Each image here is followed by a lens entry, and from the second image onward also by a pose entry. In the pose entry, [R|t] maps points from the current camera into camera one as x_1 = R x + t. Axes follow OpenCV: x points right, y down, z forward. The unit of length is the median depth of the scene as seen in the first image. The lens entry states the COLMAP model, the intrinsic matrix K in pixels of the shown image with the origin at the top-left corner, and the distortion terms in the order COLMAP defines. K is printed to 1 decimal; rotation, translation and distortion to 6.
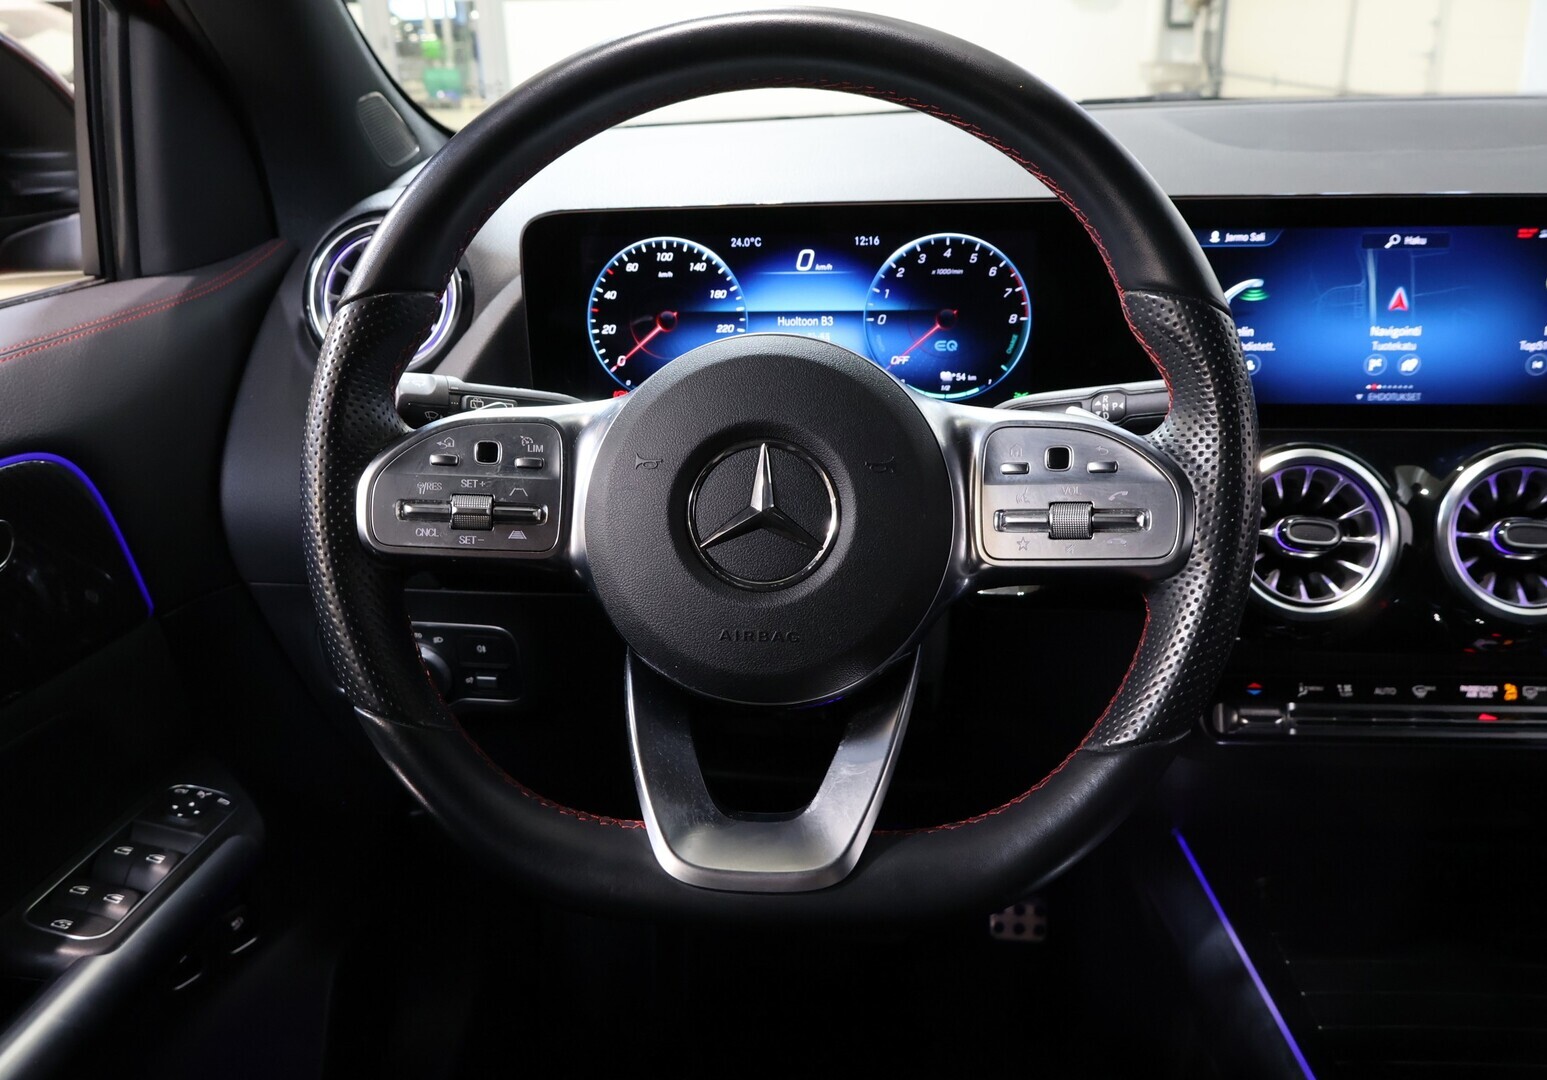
lens RADIAL K [[1425.7, 0, 768.5], [0, 1425.7, 549.5], [0, 0, 1]] dist [-0.001186, 0.000000]
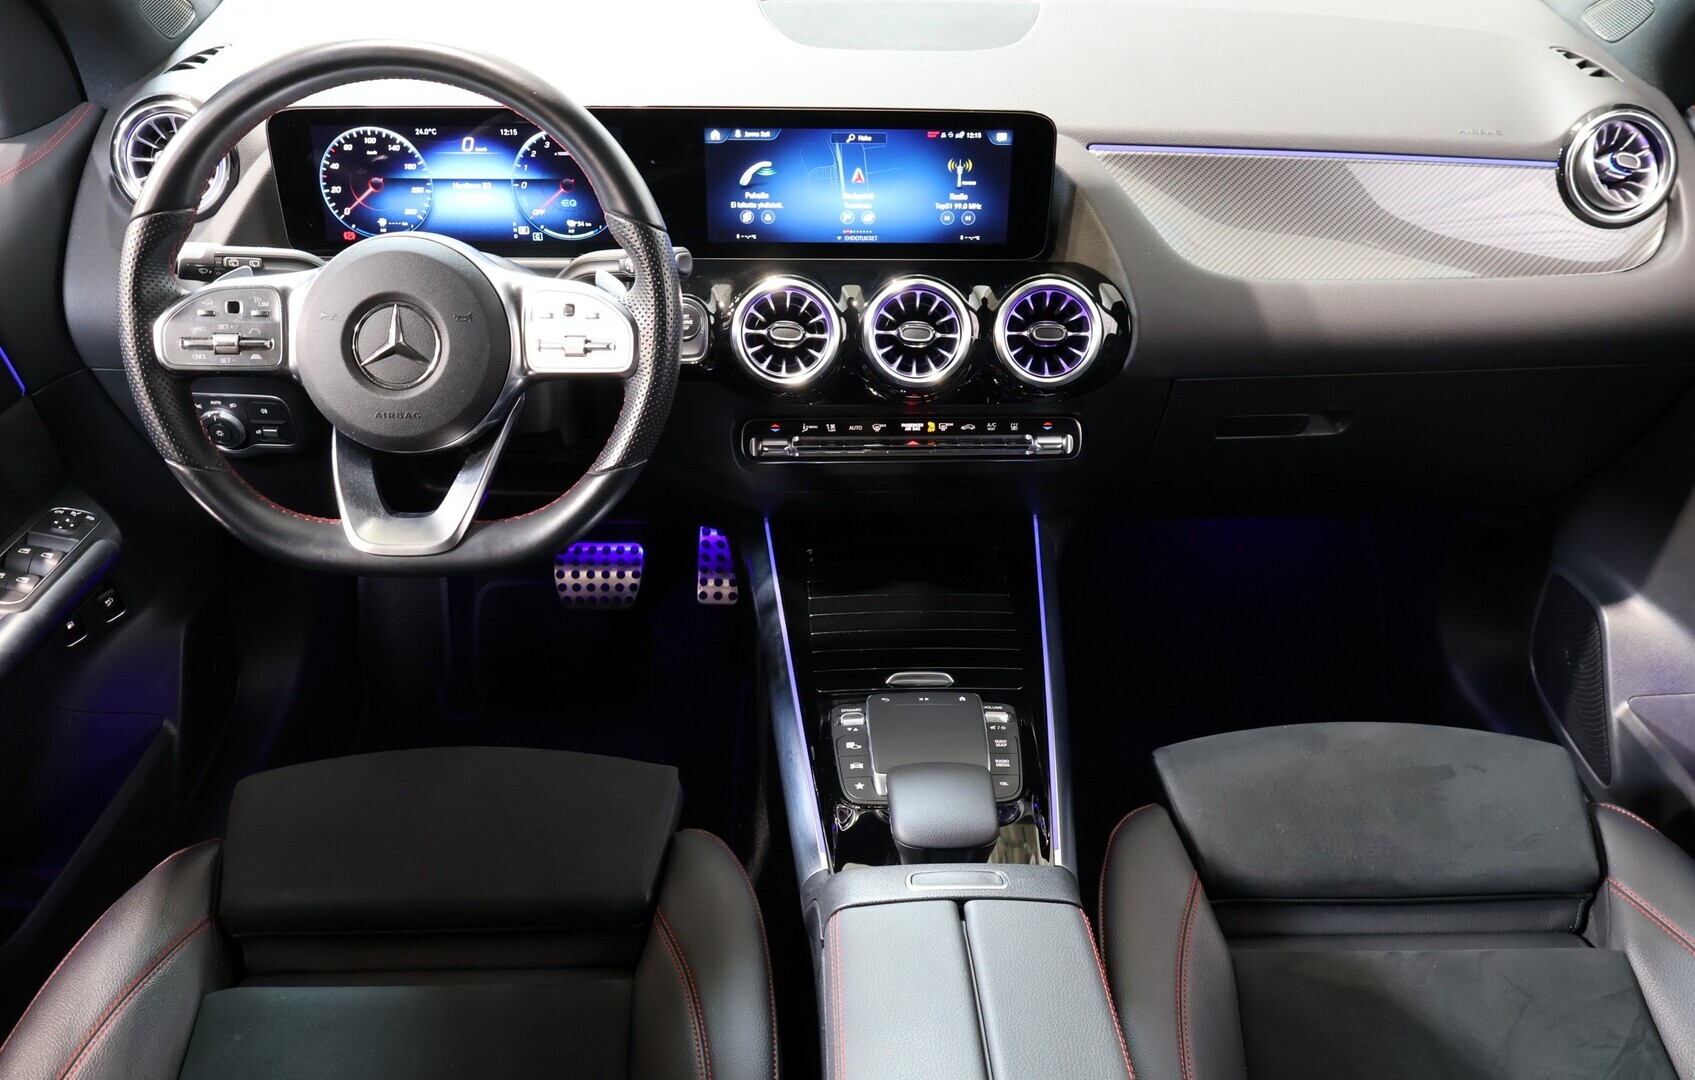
lens RADIAL K [[1464.6, 0, 851.1], [0, 1464.6, 534.6], [0, 0, 1]] dist [-0.002264, 0.017381]
pose [[0.992404, -0.030814, 0.119102, 0.227437], [0.007479, 0.981445, 0.191597, -0.095085], [-0.122796, -0.189251, 0.974220, -0.601667]]
